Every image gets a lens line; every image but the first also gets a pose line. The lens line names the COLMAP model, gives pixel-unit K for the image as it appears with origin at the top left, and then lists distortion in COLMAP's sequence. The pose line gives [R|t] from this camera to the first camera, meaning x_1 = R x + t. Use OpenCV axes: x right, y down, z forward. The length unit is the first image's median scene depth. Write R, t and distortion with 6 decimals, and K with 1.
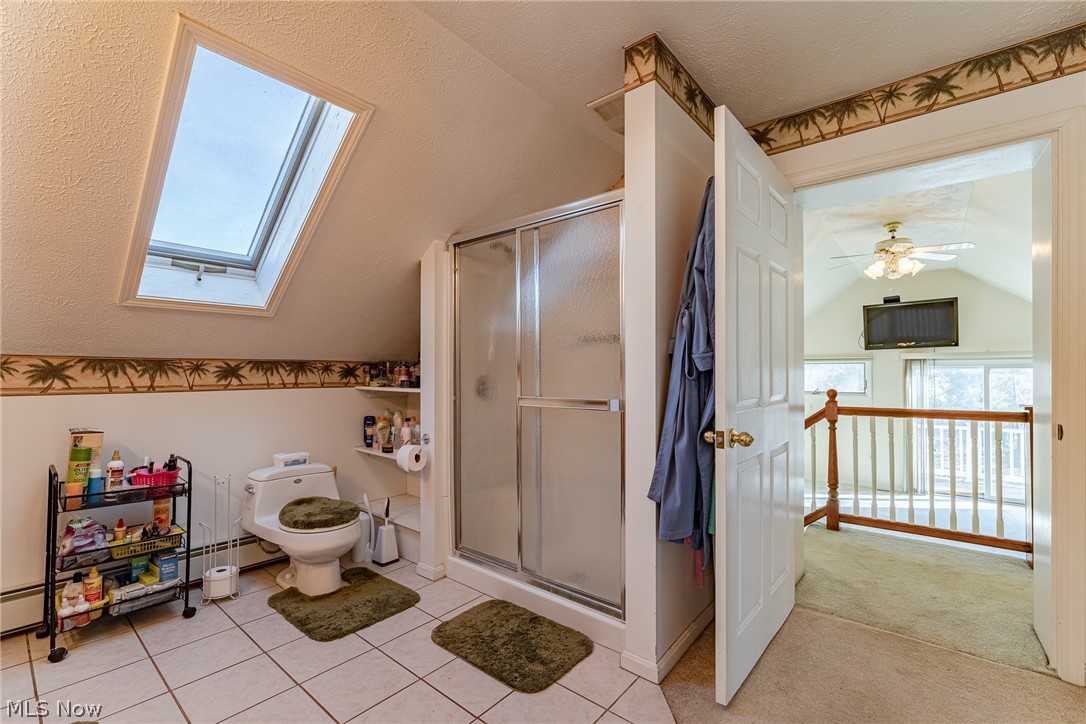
lens RADIAL K [[475.4, 0, 543.0], [0, 475.4, 362.0], [0, 0, 1]] dist [-0.025066, 0.000036]
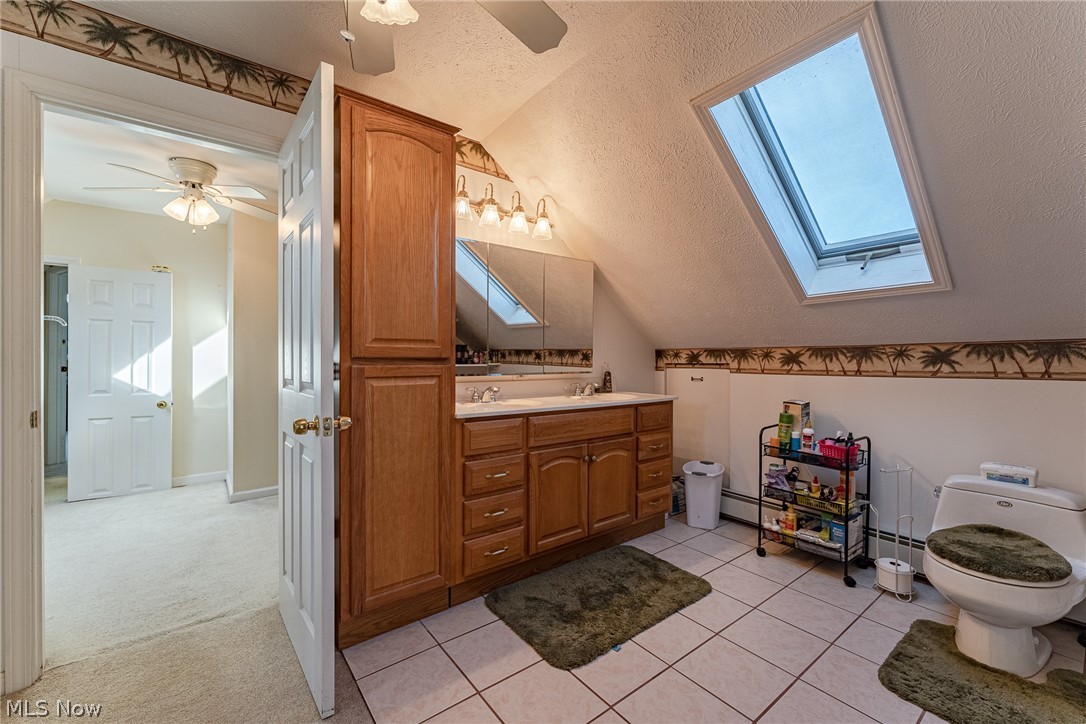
lens RADIAL K [[435.4, 0, 543.0], [0, 435.4, 362.0], [0, 0, 1]] dist [0.023773, 0.000025]
pose [[-0.220018, 0.006455, -0.975475, 0.357894], [0.028207, 0.999602, 0.000253, 0.009677], [0.975088, -0.027460, -0.220112, 0.499627]]
